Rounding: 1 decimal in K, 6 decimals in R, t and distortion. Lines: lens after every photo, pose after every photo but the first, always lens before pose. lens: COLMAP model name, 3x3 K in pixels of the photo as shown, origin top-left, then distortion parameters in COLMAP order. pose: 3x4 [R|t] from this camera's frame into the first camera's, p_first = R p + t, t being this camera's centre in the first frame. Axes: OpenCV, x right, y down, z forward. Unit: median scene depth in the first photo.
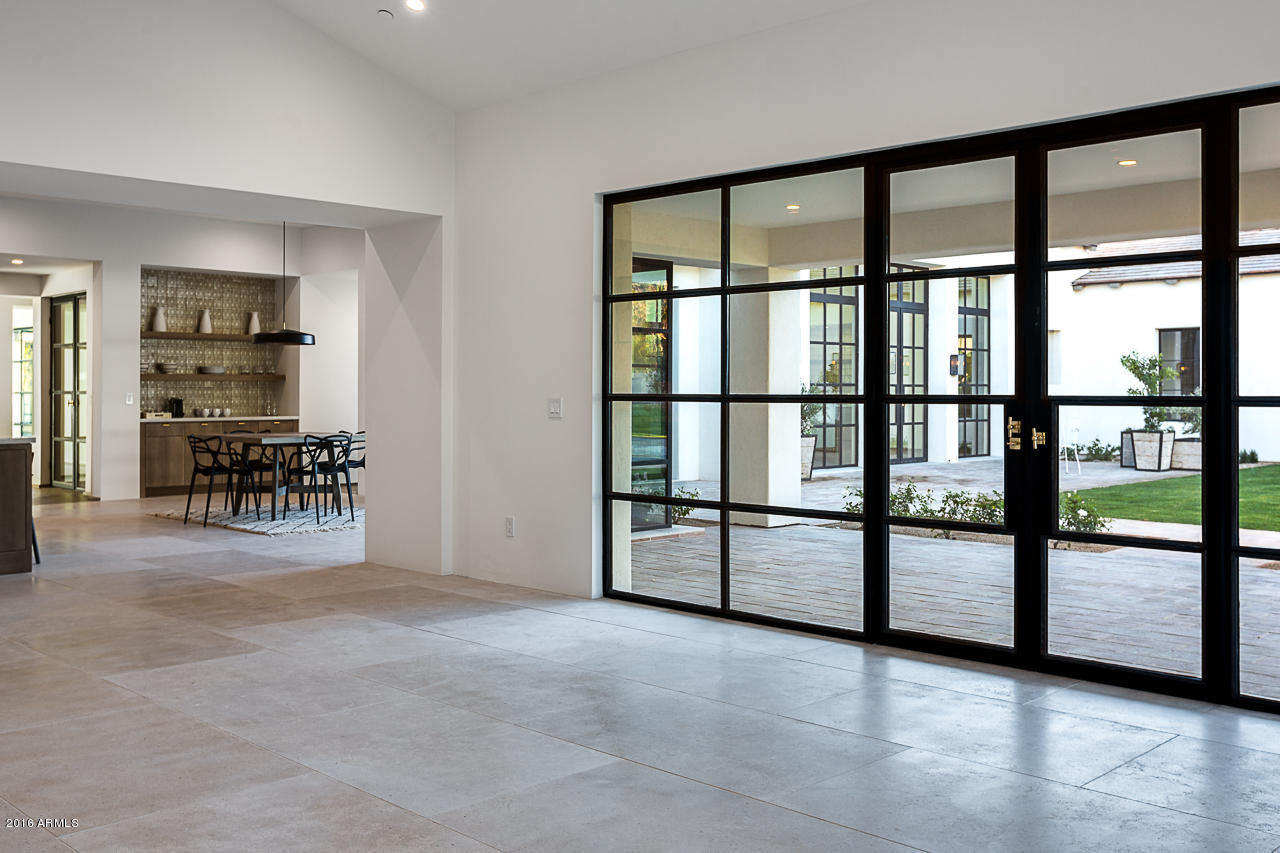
lens RADIAL K [[1244.0, 0, 655.8], [0, 1244.0, 383.4], [0, 0, 1]] dist [-0.001289, 0.000000]
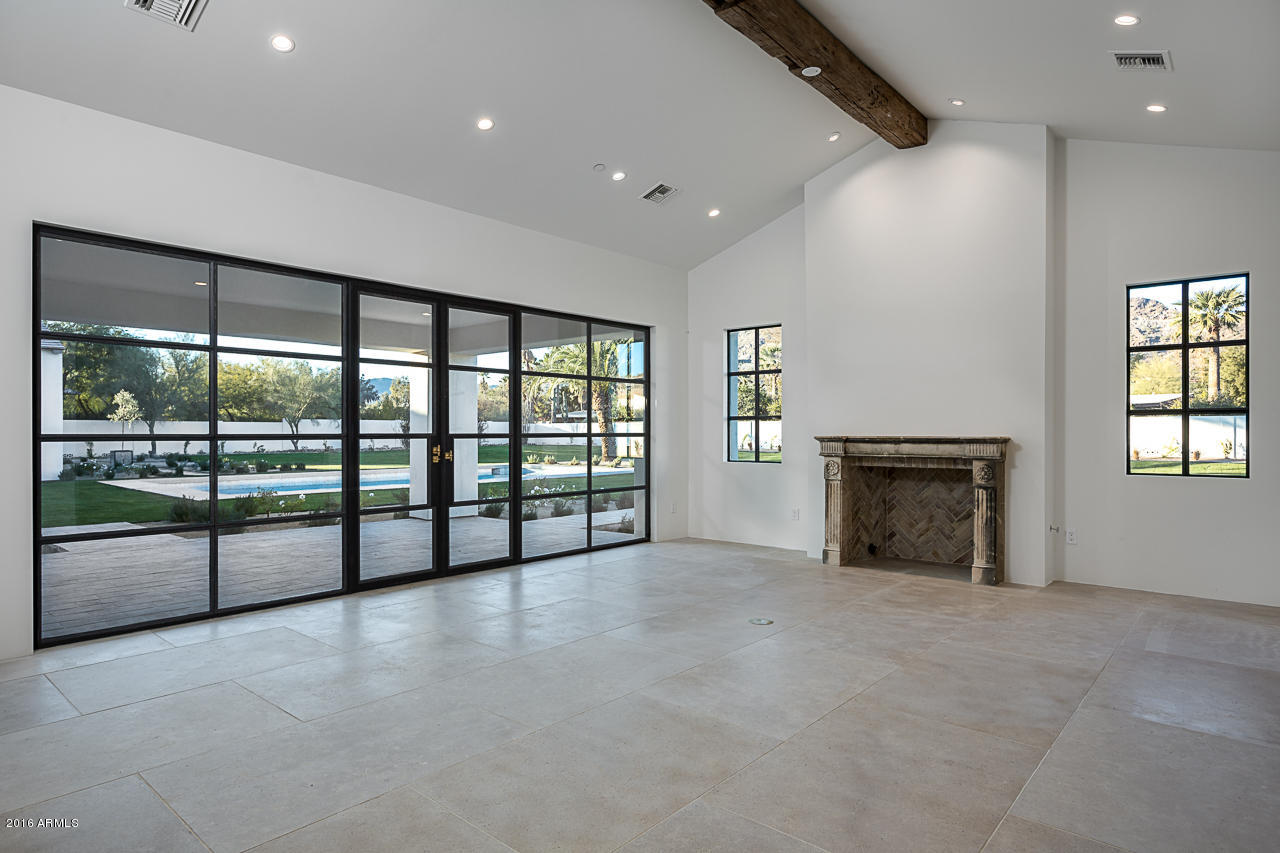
lens RADIAL K [[721.1, 0, 637.7], [0, 721.1, 431.9], [0, 0, 1]] dist [-0.017723, 0.000154]
pose [[-0.064454, -0.001987, 0.997919, -0.791330], [-0.005080, 0.999986, 0.001663, 0.003991], [-0.997908, -0.004962, -0.064463, 0.746682]]
